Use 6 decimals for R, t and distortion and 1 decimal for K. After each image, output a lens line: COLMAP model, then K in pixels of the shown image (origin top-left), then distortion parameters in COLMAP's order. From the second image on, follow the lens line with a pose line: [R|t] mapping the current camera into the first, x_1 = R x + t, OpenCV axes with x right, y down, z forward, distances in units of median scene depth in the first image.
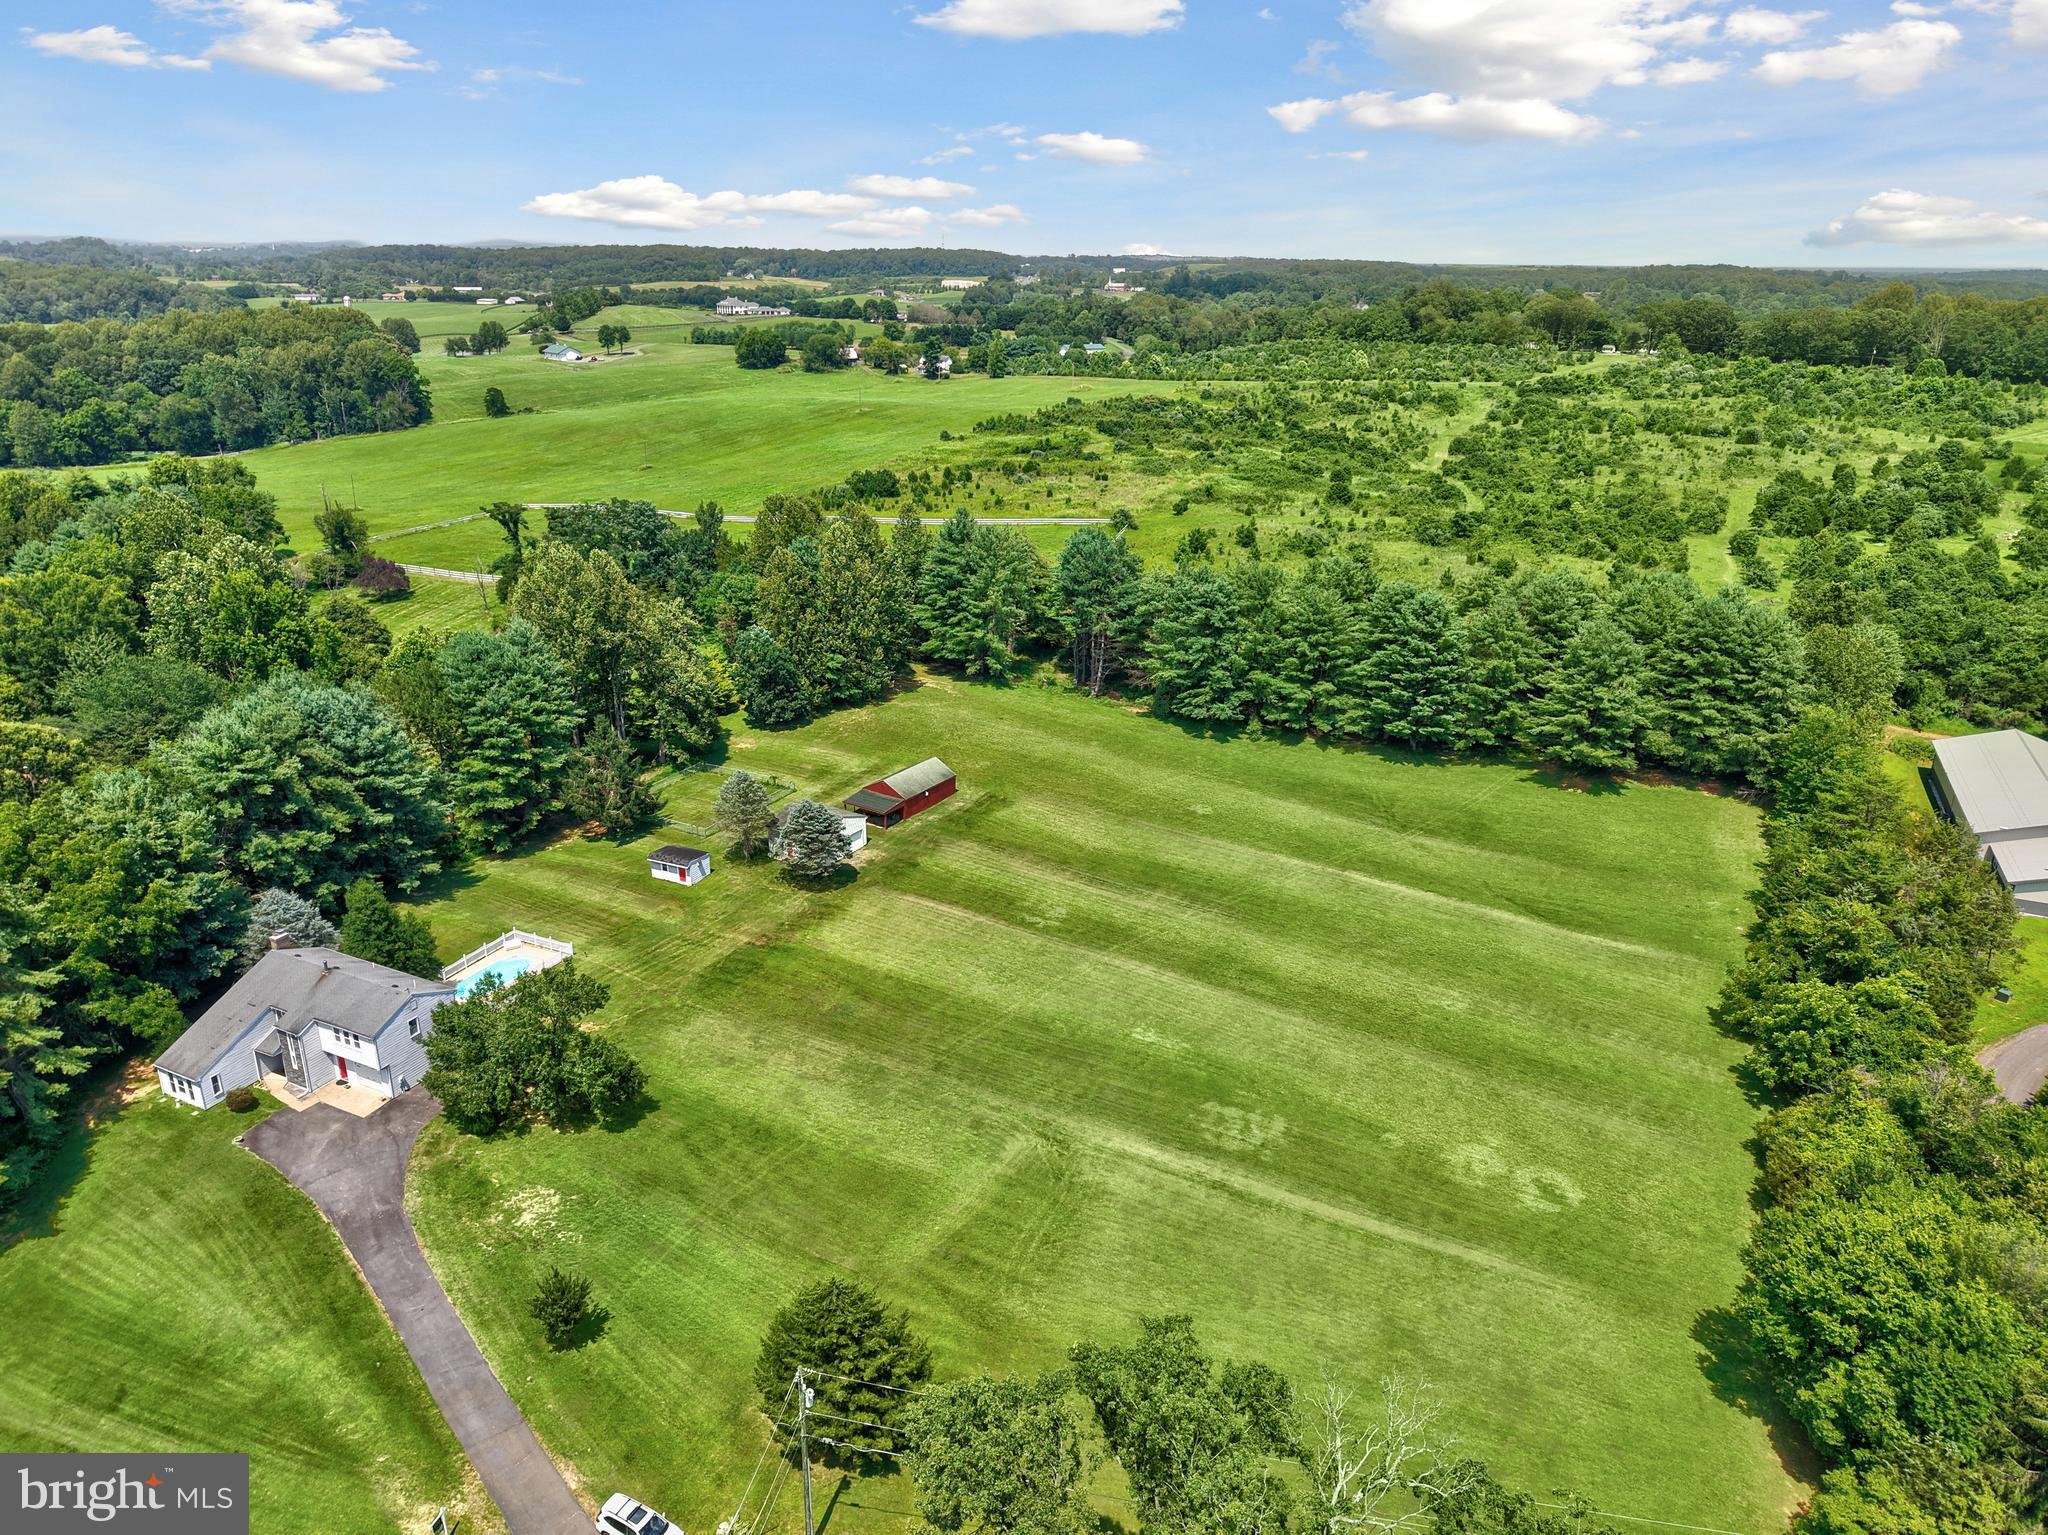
lens RADIAL K [[1389.9, 0, 1024.0], [0, 1389.9, 767.5], [0, 0, 1]] dist [0.023572, 0.001698]
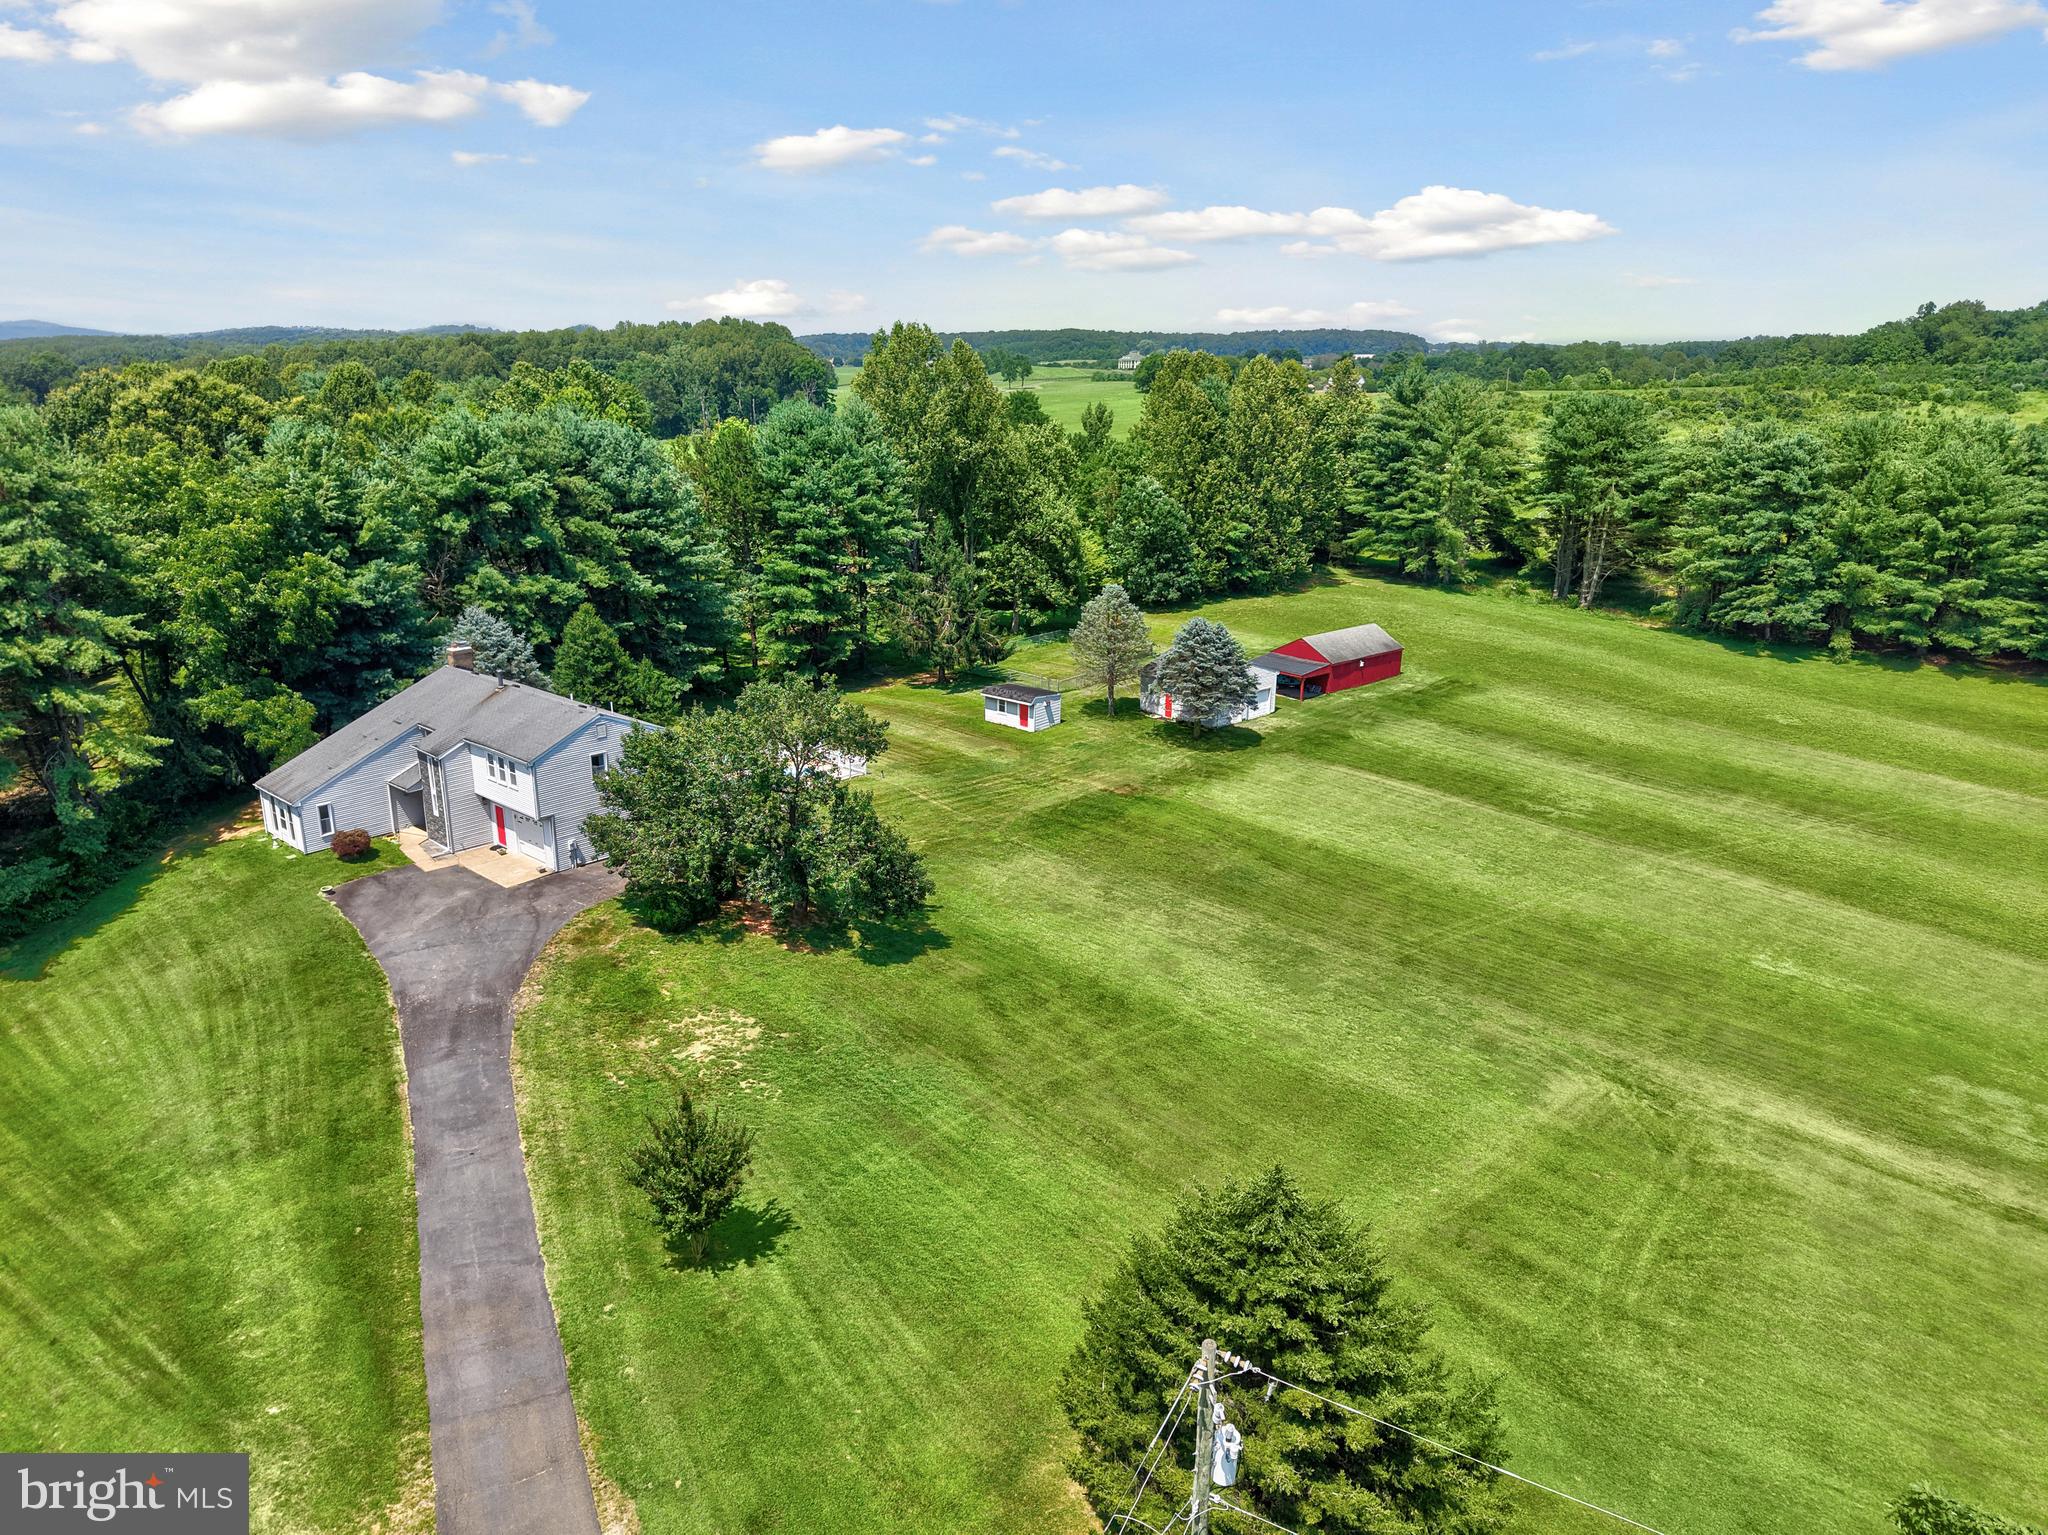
lens RADIAL K [[1436.9, 0, 1023.8], [0, 1436.9, 710.7], [0, 0, 1]] dist [0.101837, -0.135044]
pose [[0.964151, 0.071773, -0.255462, -0.057038], [-0.093243, 0.992968, -0.072936, 0.141674], [0.248431, 0.094141, 0.964064, 0.295147]]
